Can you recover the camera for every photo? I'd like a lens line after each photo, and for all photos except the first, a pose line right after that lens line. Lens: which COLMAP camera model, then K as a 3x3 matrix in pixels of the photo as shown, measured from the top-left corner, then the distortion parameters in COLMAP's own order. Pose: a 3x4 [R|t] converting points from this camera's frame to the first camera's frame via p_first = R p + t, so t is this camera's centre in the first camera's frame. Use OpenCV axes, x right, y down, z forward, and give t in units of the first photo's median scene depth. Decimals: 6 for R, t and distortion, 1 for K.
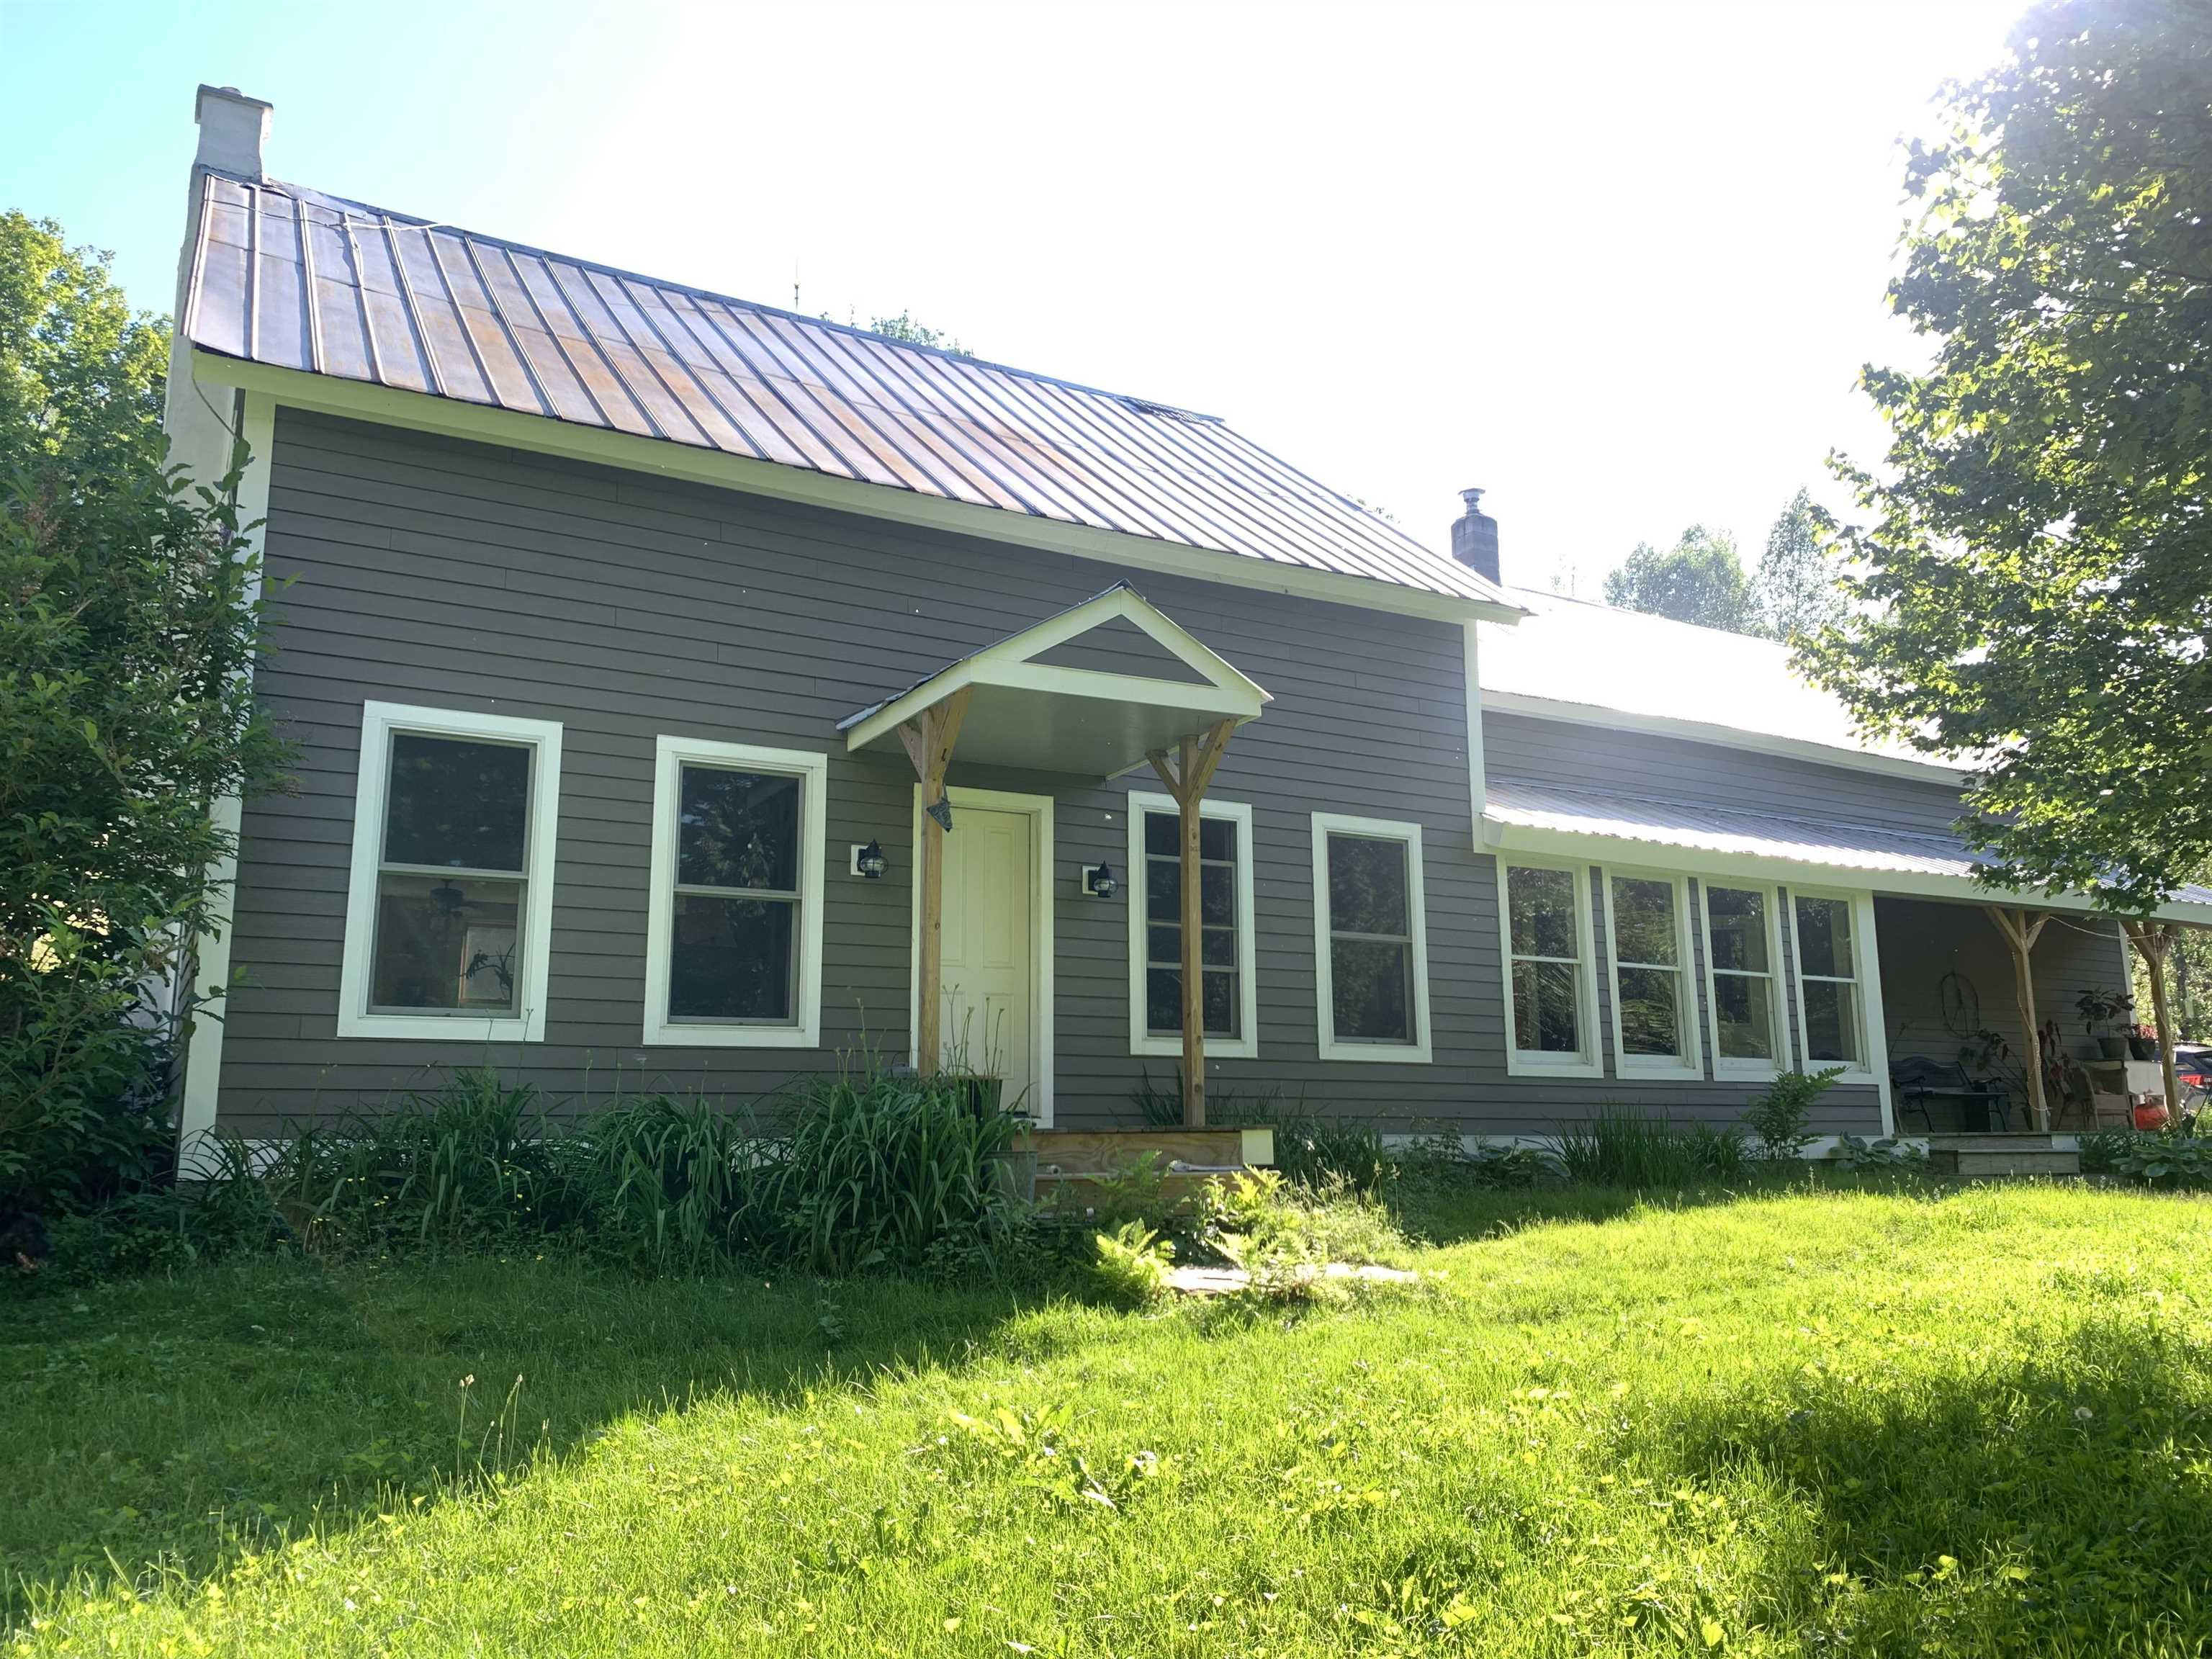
lens RADIAL K [[1675.9, 0, 1106.0], [0, 1675.9, 829.5], [0, 0, 1]] dist [-0.001800, -0.006547]
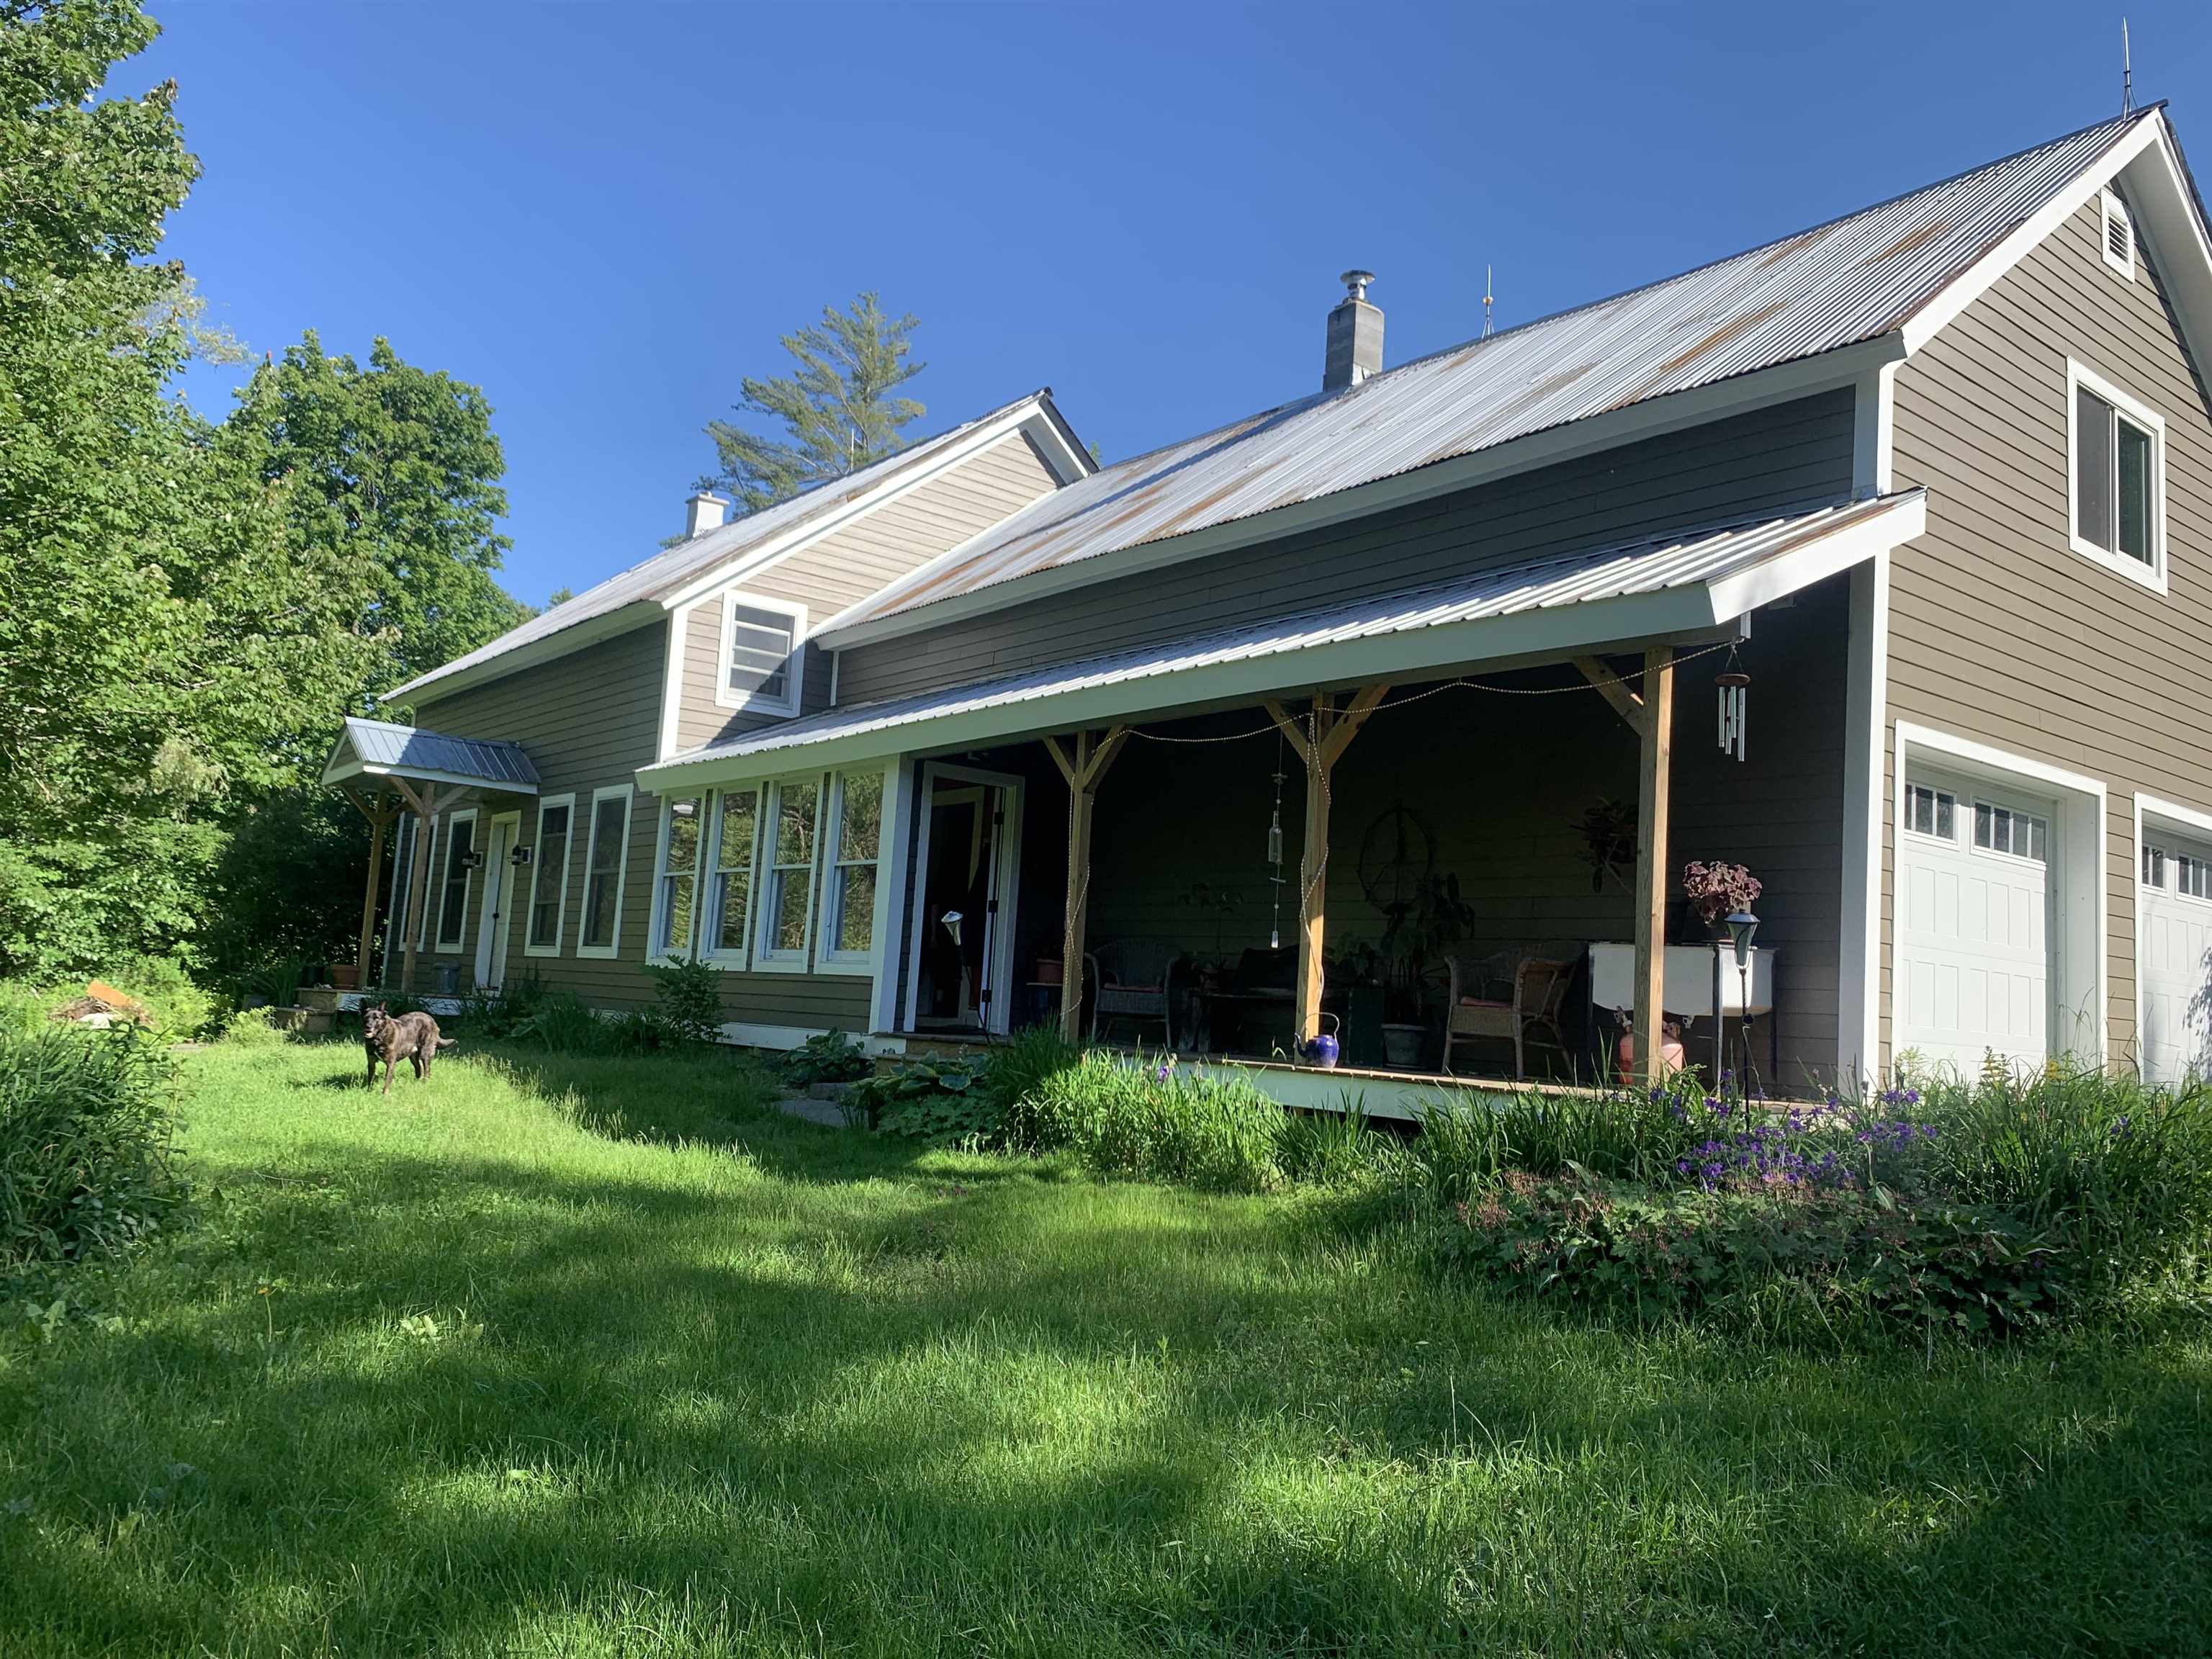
lens RADIAL K [[1675.9, 0, 1106.0], [0, 1675.9, 829.5], [0, 0, 1]] dist [-0.001800, -0.006547]
pose [[0.151397, -0.109648, -0.982373, 1.403230], [0.106081, 0.989891, -0.094139, 0.178400], [0.982764, -0.089959, 0.161498, 1.023355]]
